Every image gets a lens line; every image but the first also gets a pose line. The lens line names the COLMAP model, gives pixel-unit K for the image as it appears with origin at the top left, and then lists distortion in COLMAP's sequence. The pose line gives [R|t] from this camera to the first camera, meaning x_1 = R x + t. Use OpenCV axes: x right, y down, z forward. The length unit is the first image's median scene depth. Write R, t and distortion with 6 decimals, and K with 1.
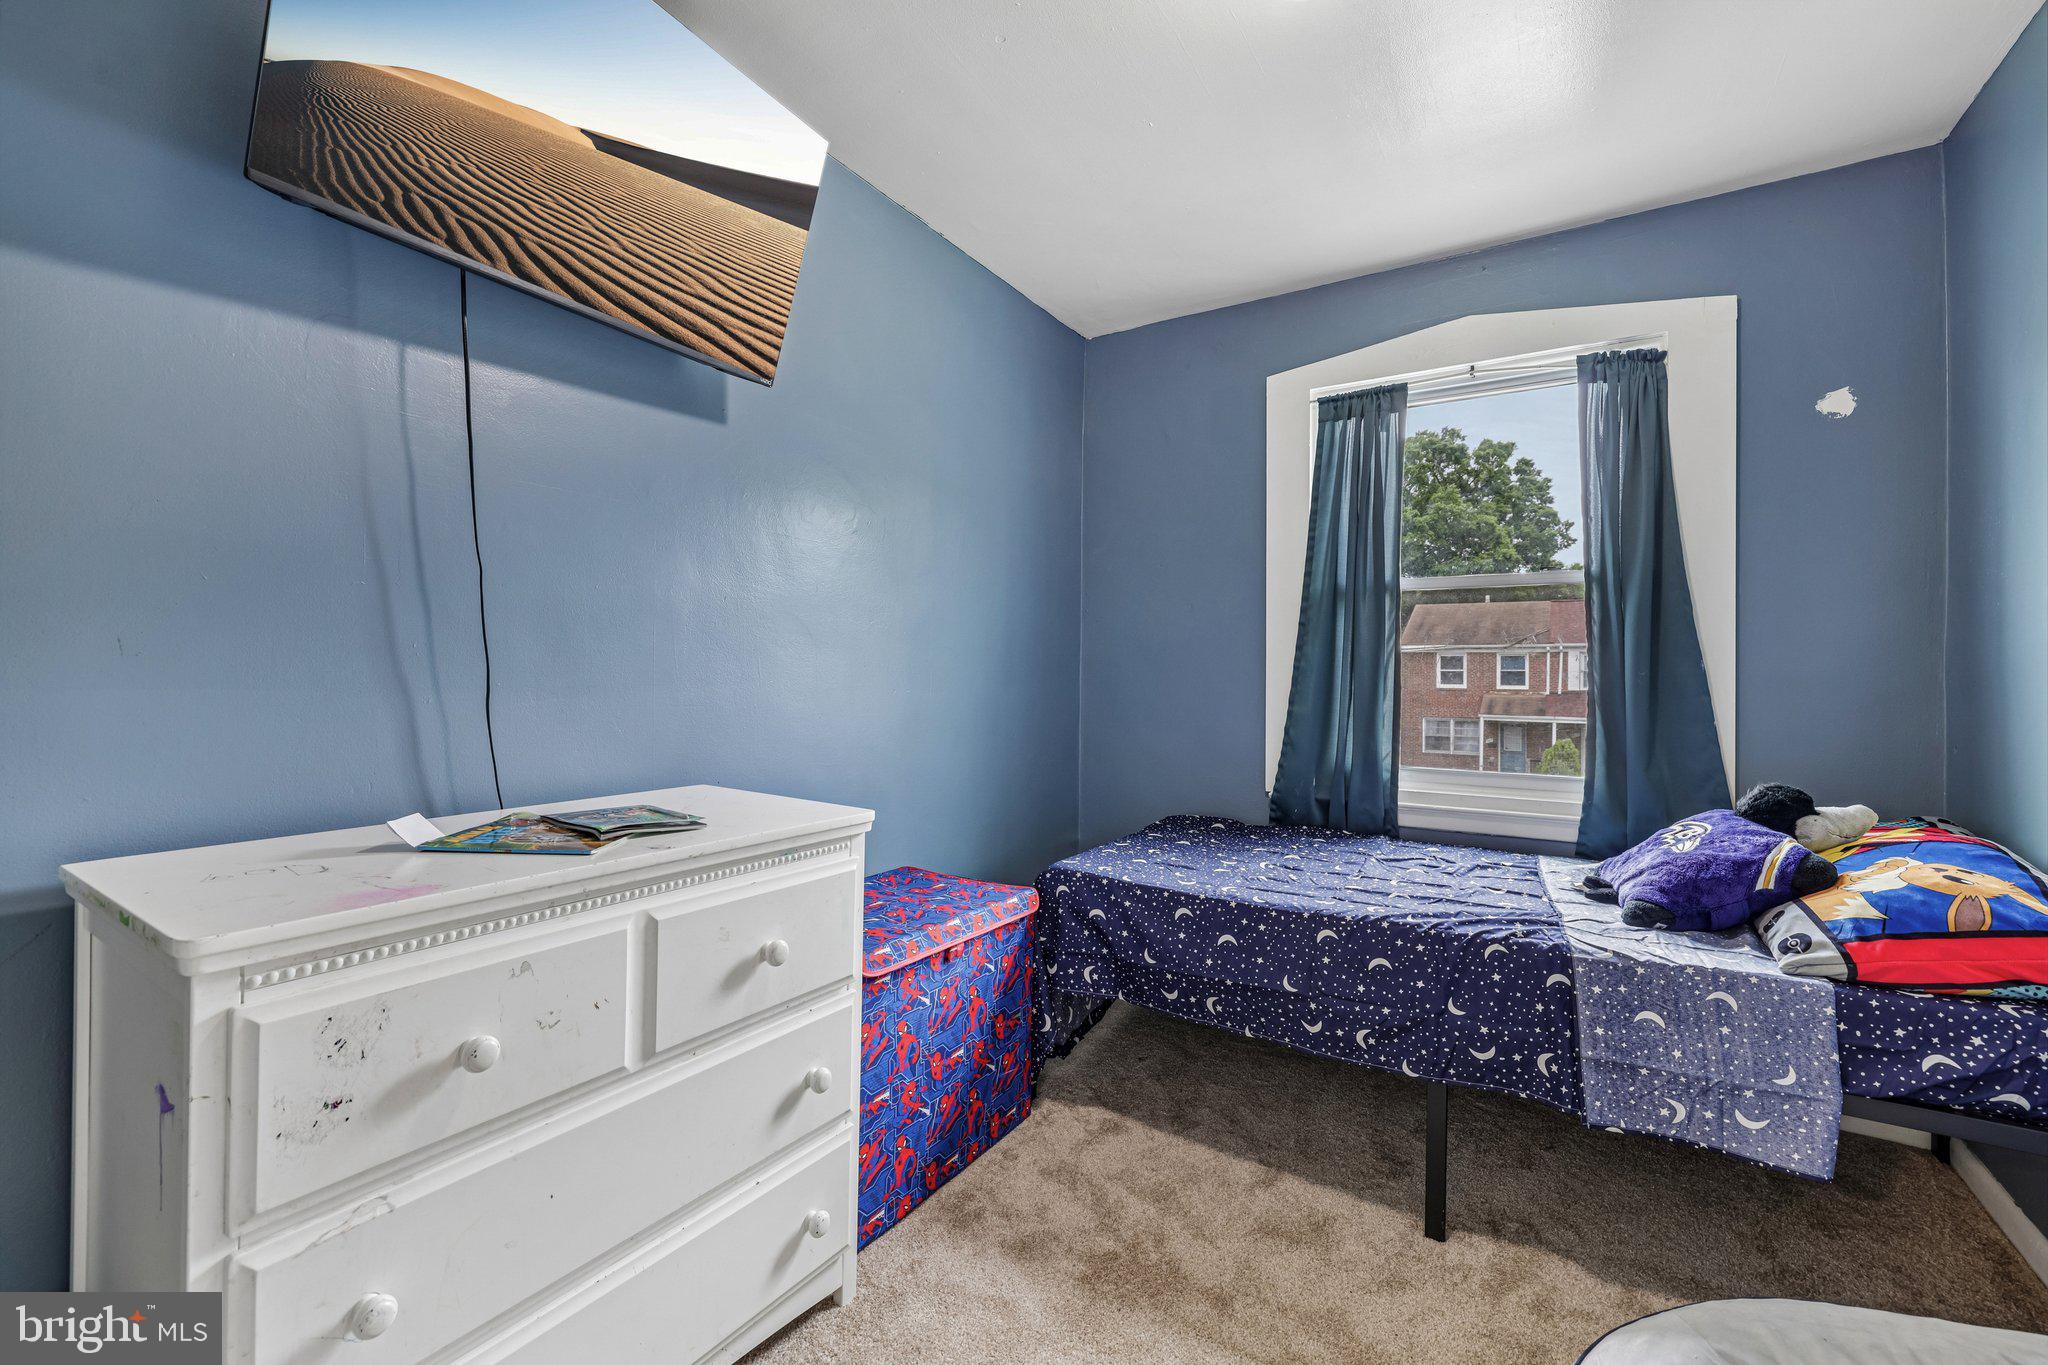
lens RADIAL K [[862.3, 0, 1022.7], [0, 862.3, 678.5], [0, 0, 1]] dist [-0.001624, 0.000686]
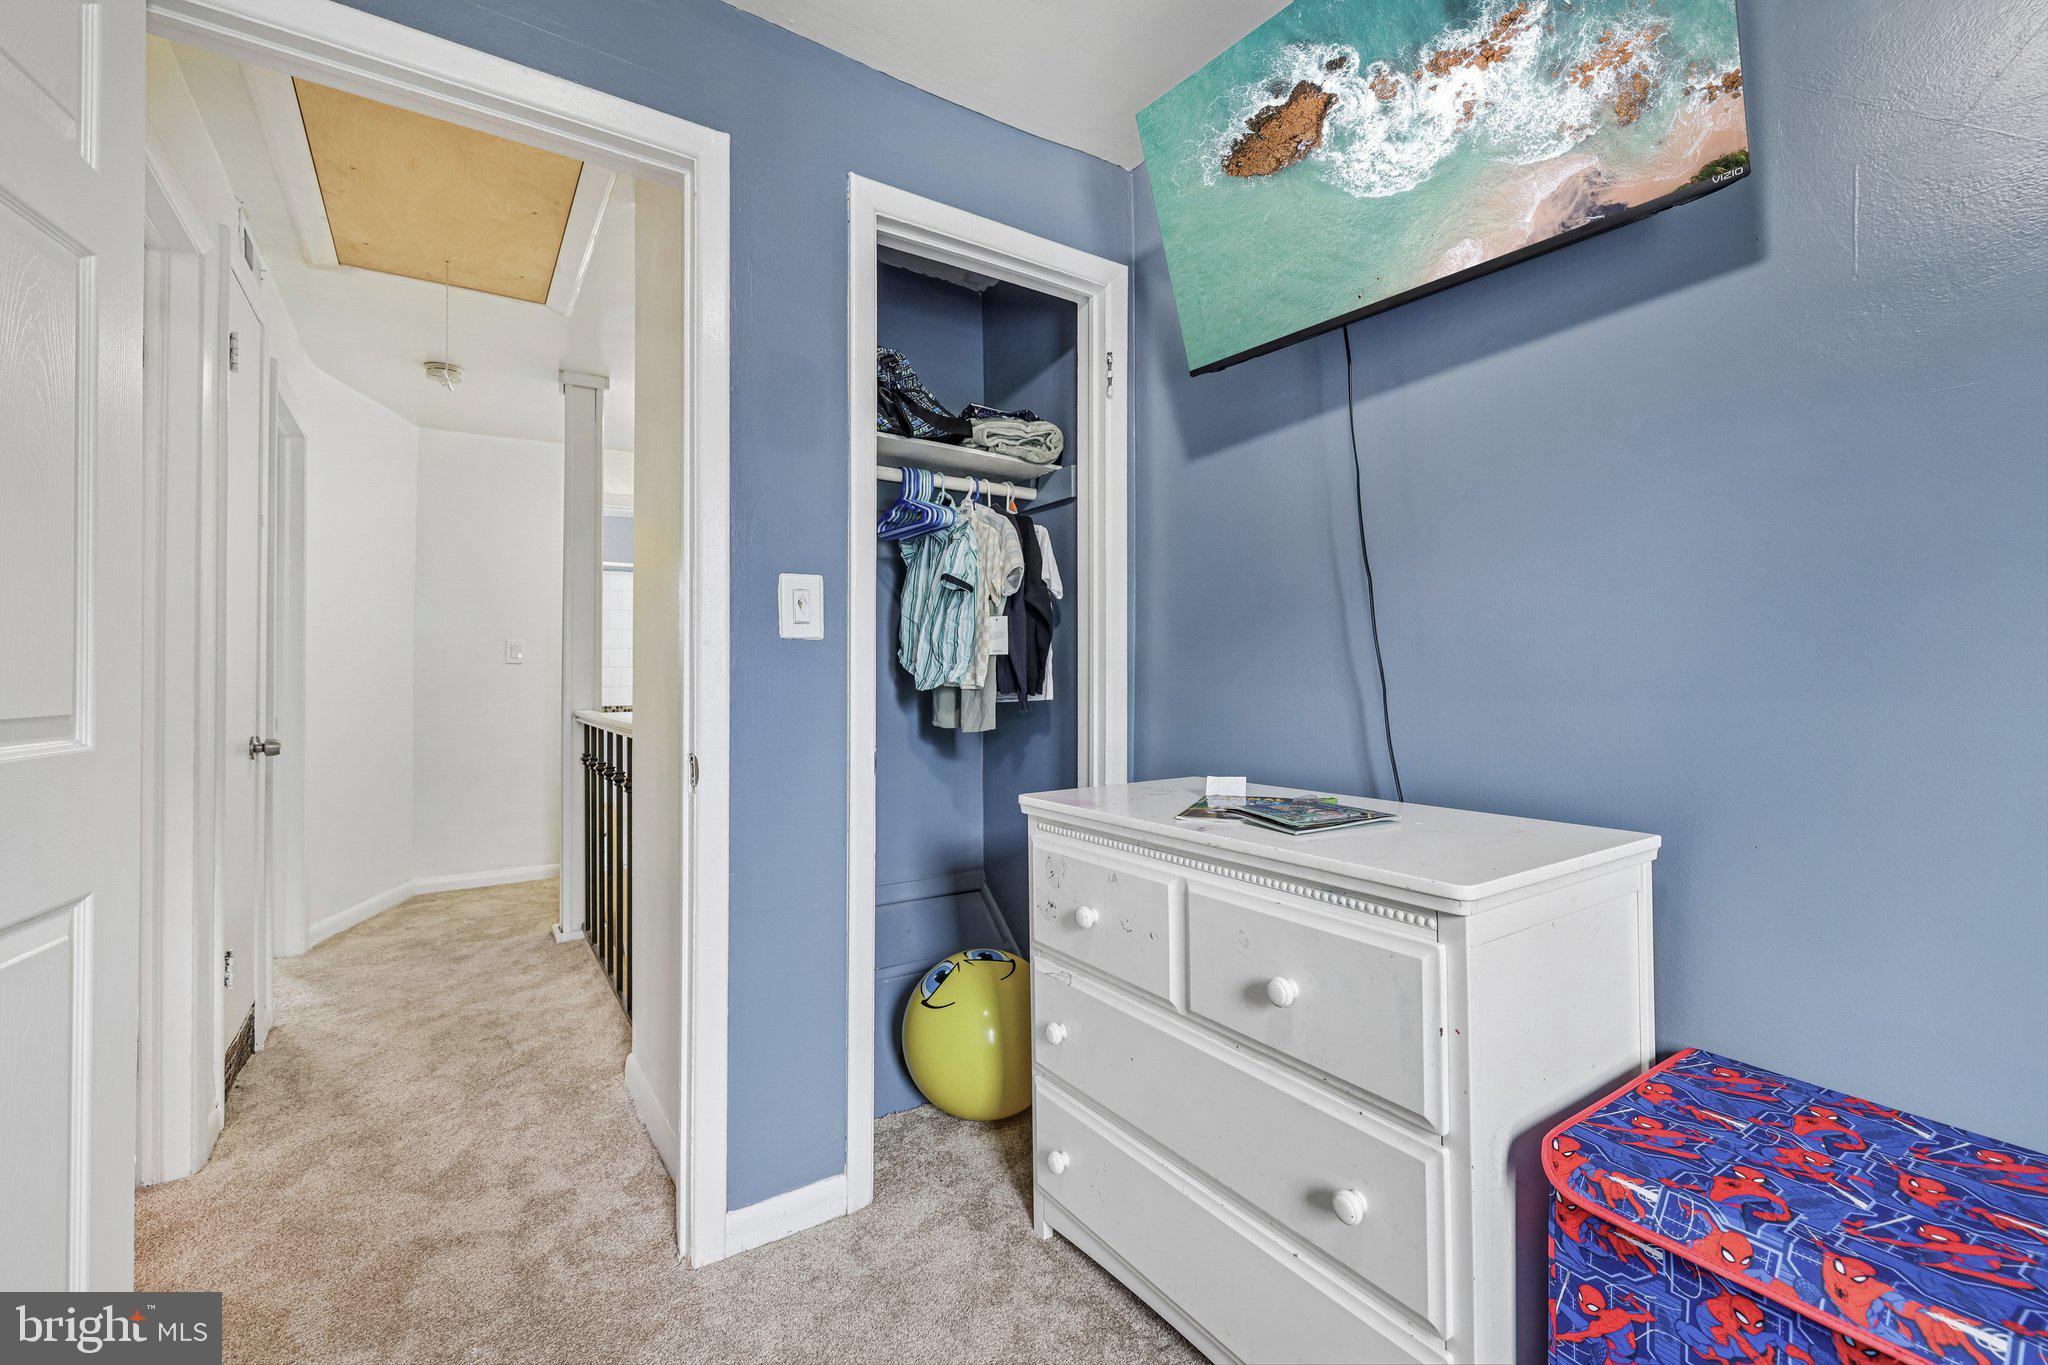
lens RADIAL K [[862.3, 0, 1027.7], [0, 862.3, 671.3], [0, 0, 1]] dist [-0.001624, 0.000686]
pose [[-0.410475, -0.022038, -0.911606, 0.669139], [-0.008873, 0.999757, -0.020174, 0.017663], [0.911829, -0.000192, -0.410571, 1.223197]]
